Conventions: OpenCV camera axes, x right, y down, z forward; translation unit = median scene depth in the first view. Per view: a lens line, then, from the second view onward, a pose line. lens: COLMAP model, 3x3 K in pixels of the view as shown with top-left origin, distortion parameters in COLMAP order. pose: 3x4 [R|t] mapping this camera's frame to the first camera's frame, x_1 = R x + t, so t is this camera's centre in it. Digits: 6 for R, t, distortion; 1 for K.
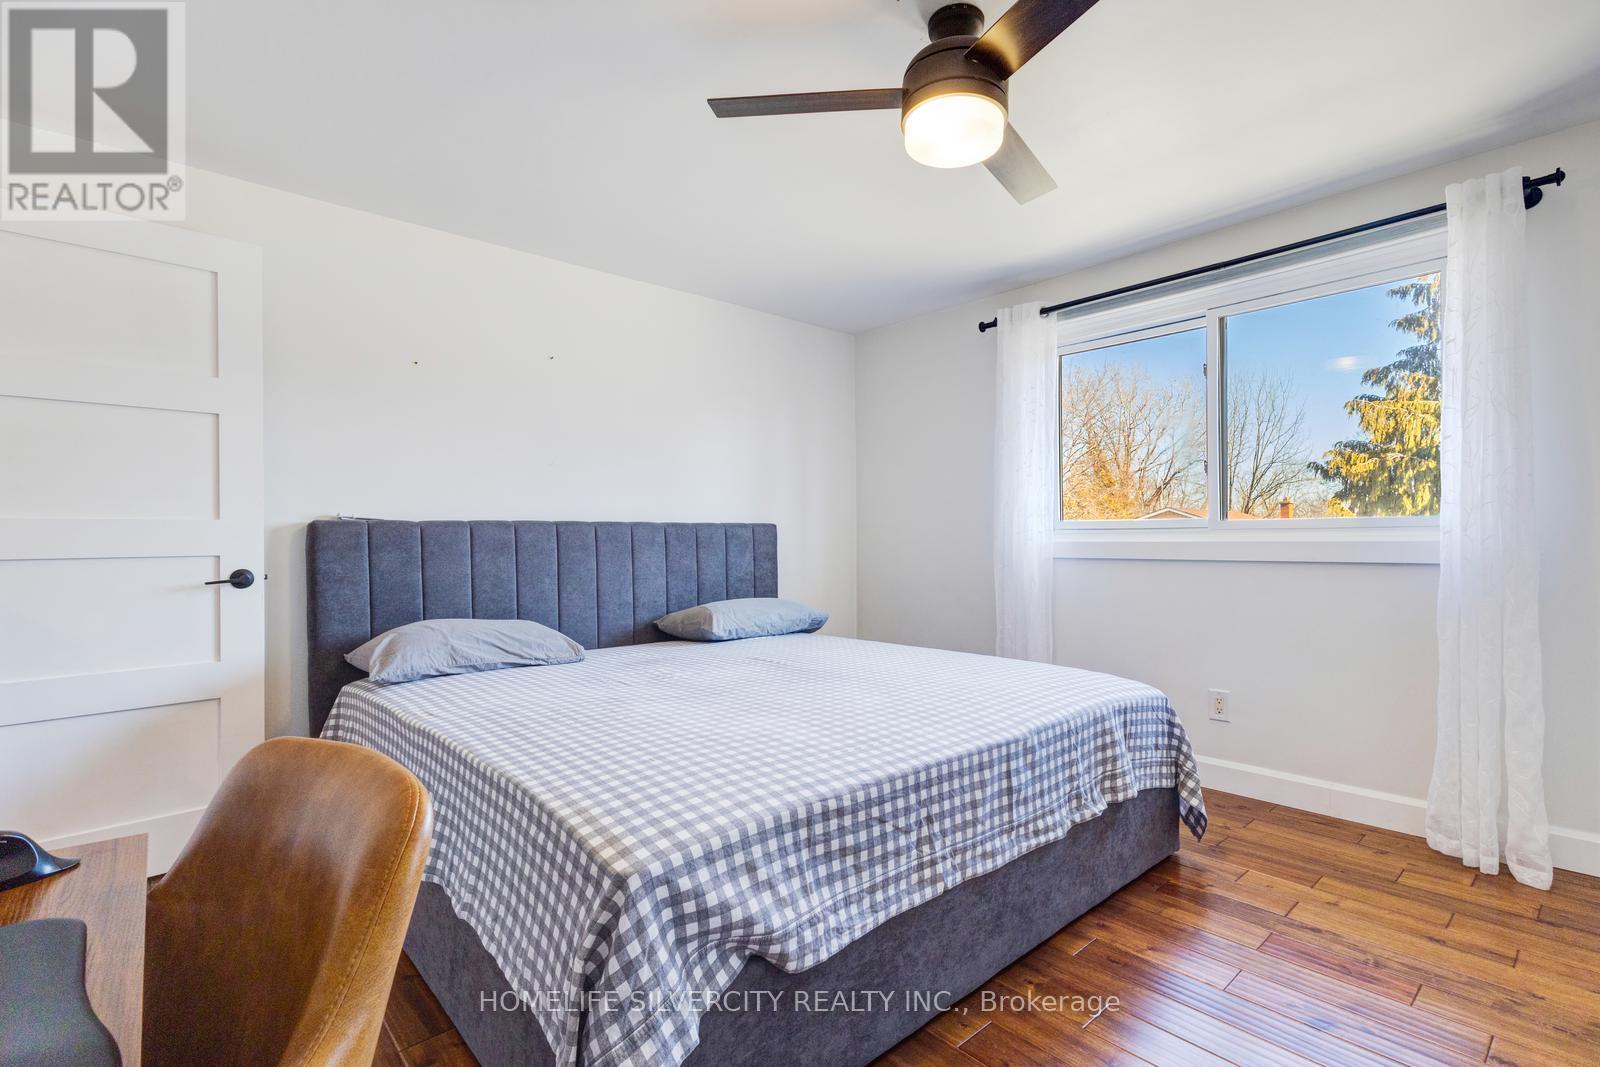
lens RADIAL K [[744.2, 0, 784.9], [0, 744.2, 535.9], [0, 0, 1]] dist [0.006360, -0.000352]
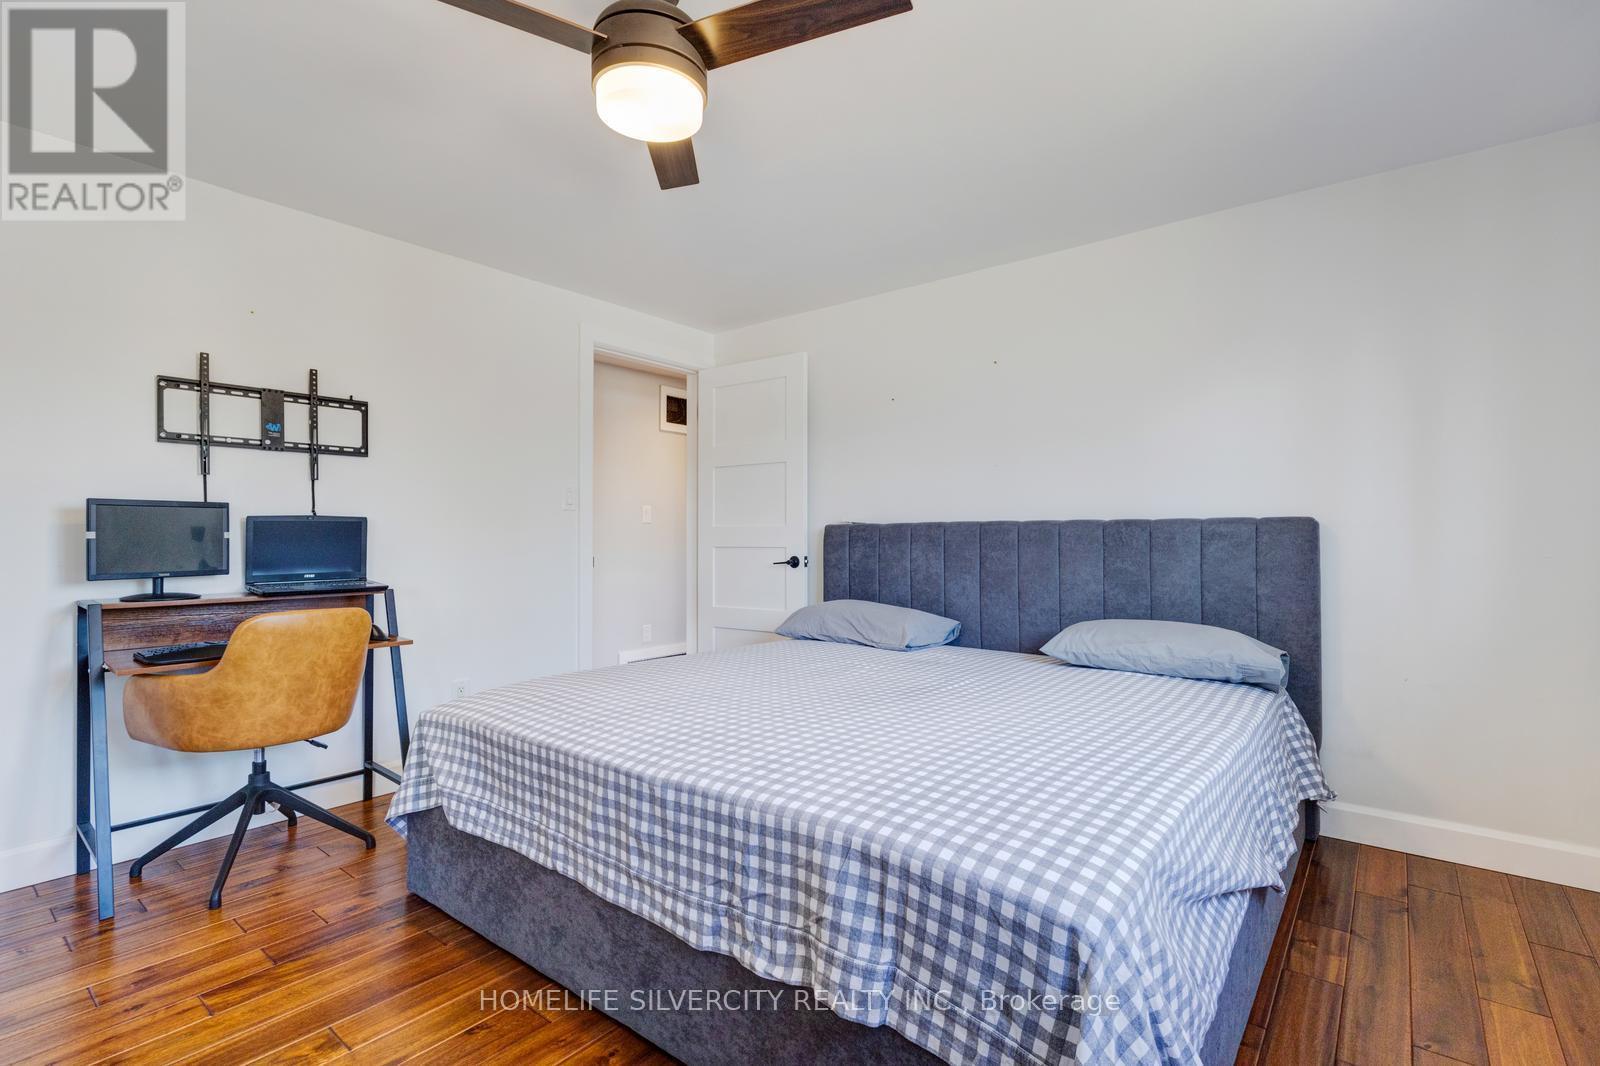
lens RADIAL K [[744.2, 0, 787.1], [0, 744.2, 535.3], [0, 0, 1]] dist [0.006360, -0.000352]
pose [[0.176059, 0.004669, -0.984369, 0.813041], [0.000181, 0.999989, 0.004775, -0.005642], [0.984380, -0.001019, 0.176056, 0.700446]]
